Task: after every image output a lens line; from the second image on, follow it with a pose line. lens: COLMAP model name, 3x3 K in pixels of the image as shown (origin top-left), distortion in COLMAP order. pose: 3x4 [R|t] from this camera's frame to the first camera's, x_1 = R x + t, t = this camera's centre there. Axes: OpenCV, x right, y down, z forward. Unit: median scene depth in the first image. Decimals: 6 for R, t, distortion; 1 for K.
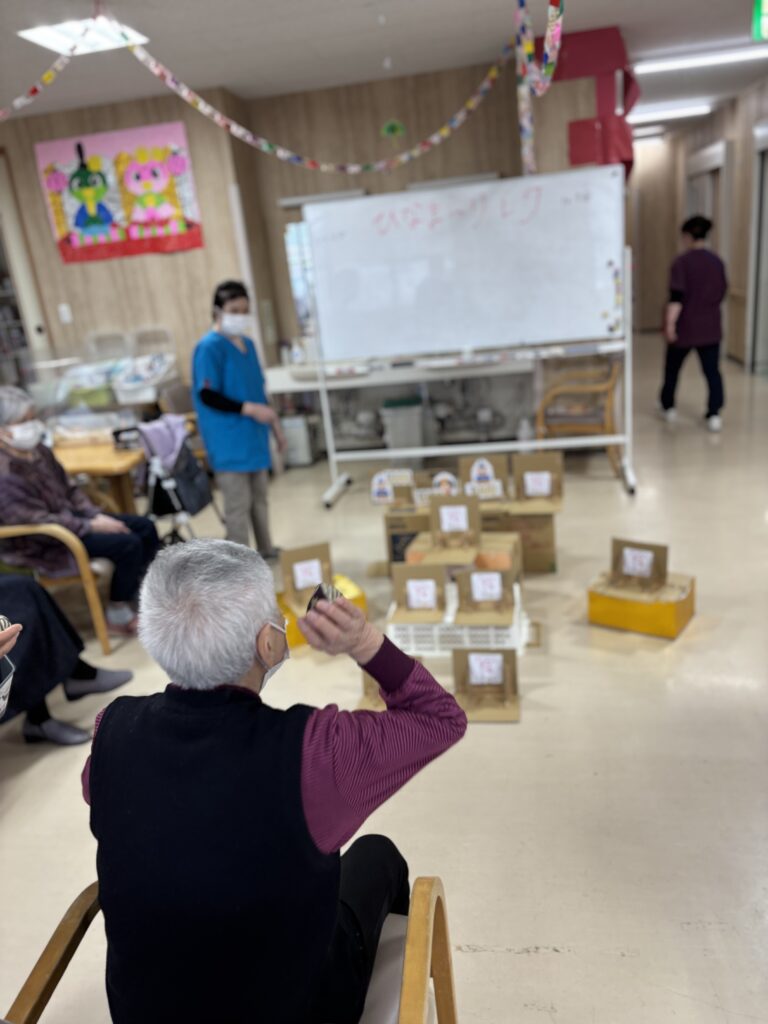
lens RADIAL K [[777.9, 0, 381.6], [0, 777.9, 518.6], [0, 0, 1]] dist [0.053369, -0.064312]
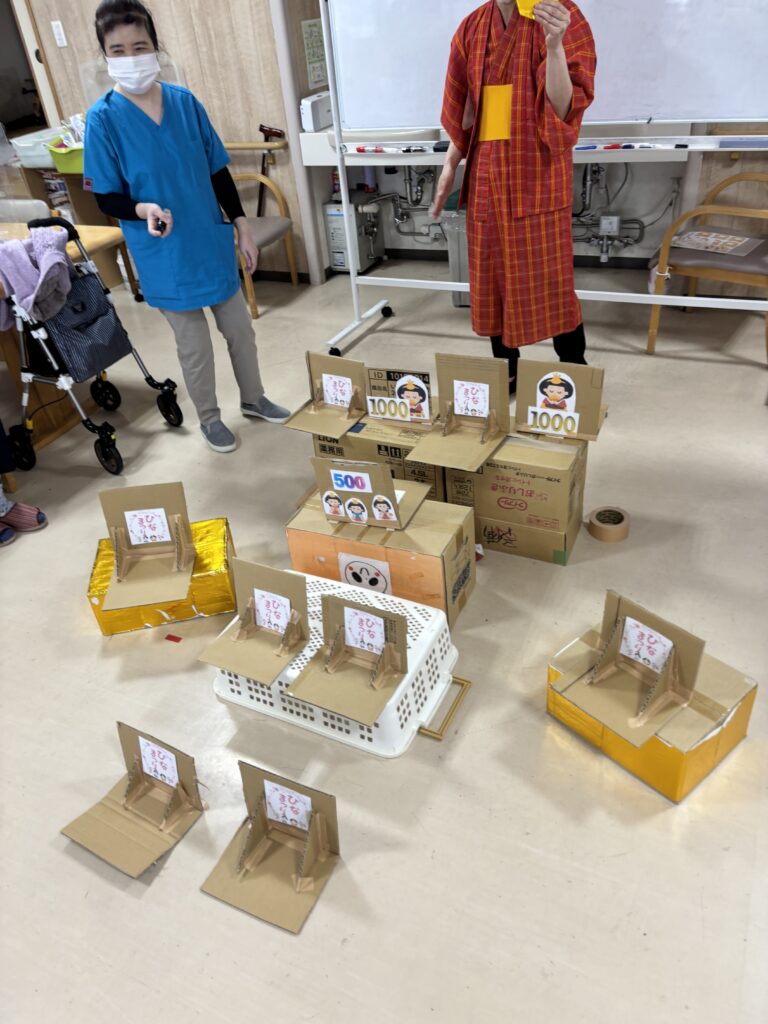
lens RADIAL K [[777.9, 0, 368.9], [0, 777.9, 524.5], [0, 0, 1]] dist [0.053369, -0.064312]
pose [[0.956572, 0.172745, -0.234795, 0.168227], [-0.088325, 0.939386, 0.331289, -0.116767], [0.277792, -0.296164, 0.913848, 0.314232]]
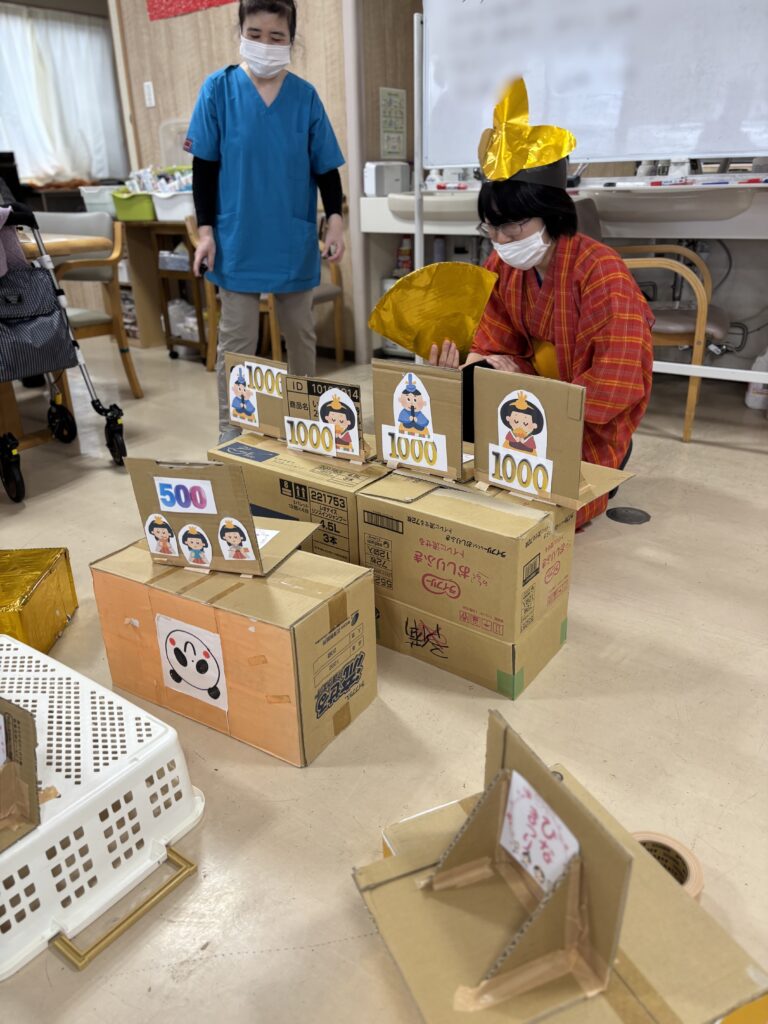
lens RADIAL K [[777.9, 0, 385.3], [0, 777.9, 517.1], [0, 0, 1]] dist [0.053369, -0.064312]
pose [[0.882787, 0.257397, -0.392981, 0.232735], [-0.209037, 0.964383, 0.162078, -0.051522], [0.420702, -0.060933, 0.905150, 0.483286]]
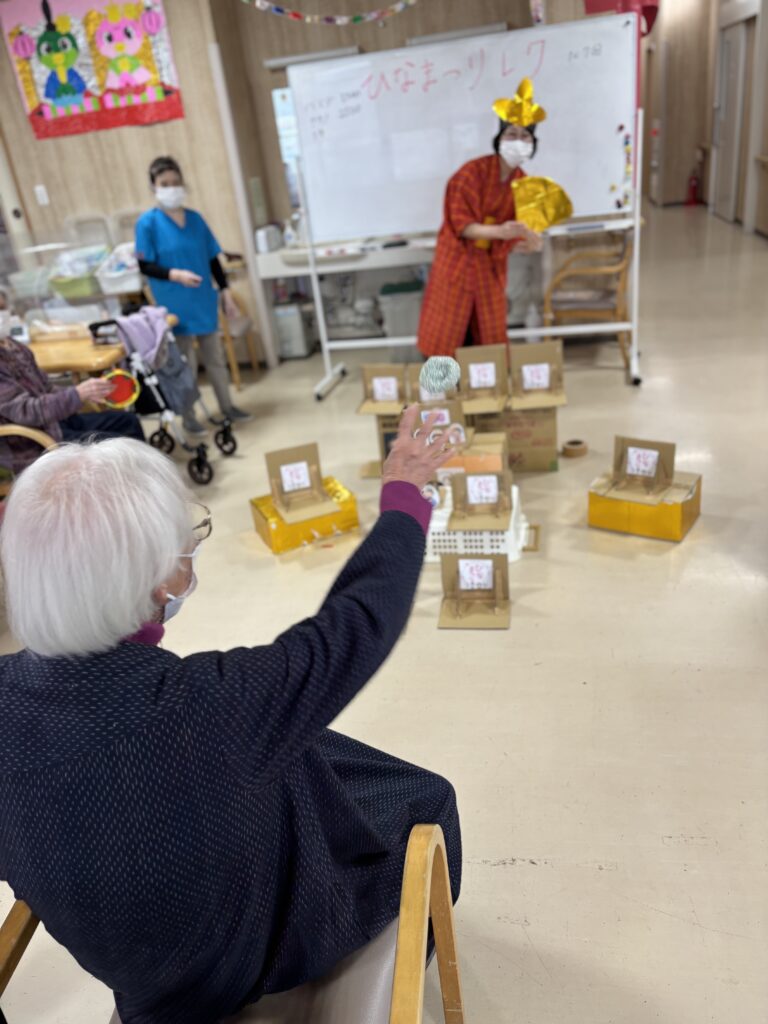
lens RADIAL K [[777.9, 0, 377.2], [0, 777.9, 517.4], [0, 0, 1]] dist [0.053369, -0.064312]
pose [[0.999726, -0.006808, -0.022417, 0.019317], [0.009833, 0.990423, 0.137716, -0.006545], [0.021264, -0.137898, 0.990218, 0.030213]]
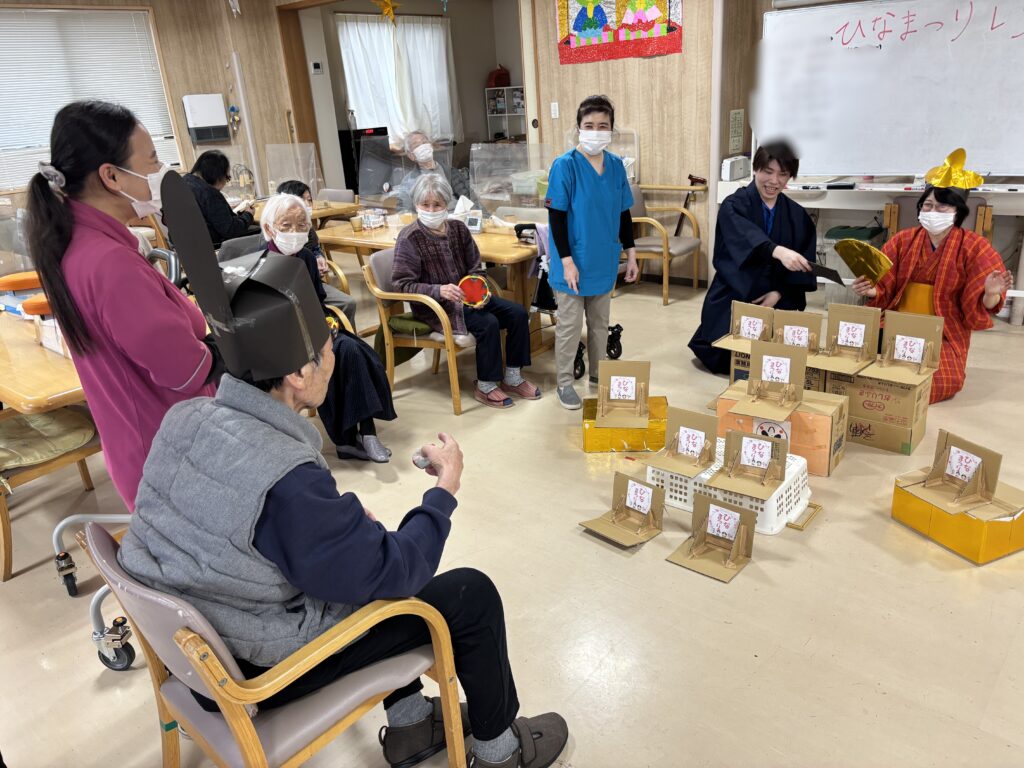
lens RADIAL K [[777.9, 0, 521.1], [0, 777.9, 380.1], [0, 0, 1]] dist [0.053369, -0.064312]
pose [[0.850660, 0.226435, -0.474453, 0.197276], [-0.185551, 0.973724, 0.132034, -0.036084], [0.491883, -0.024281, 0.870323, 0.018494]]
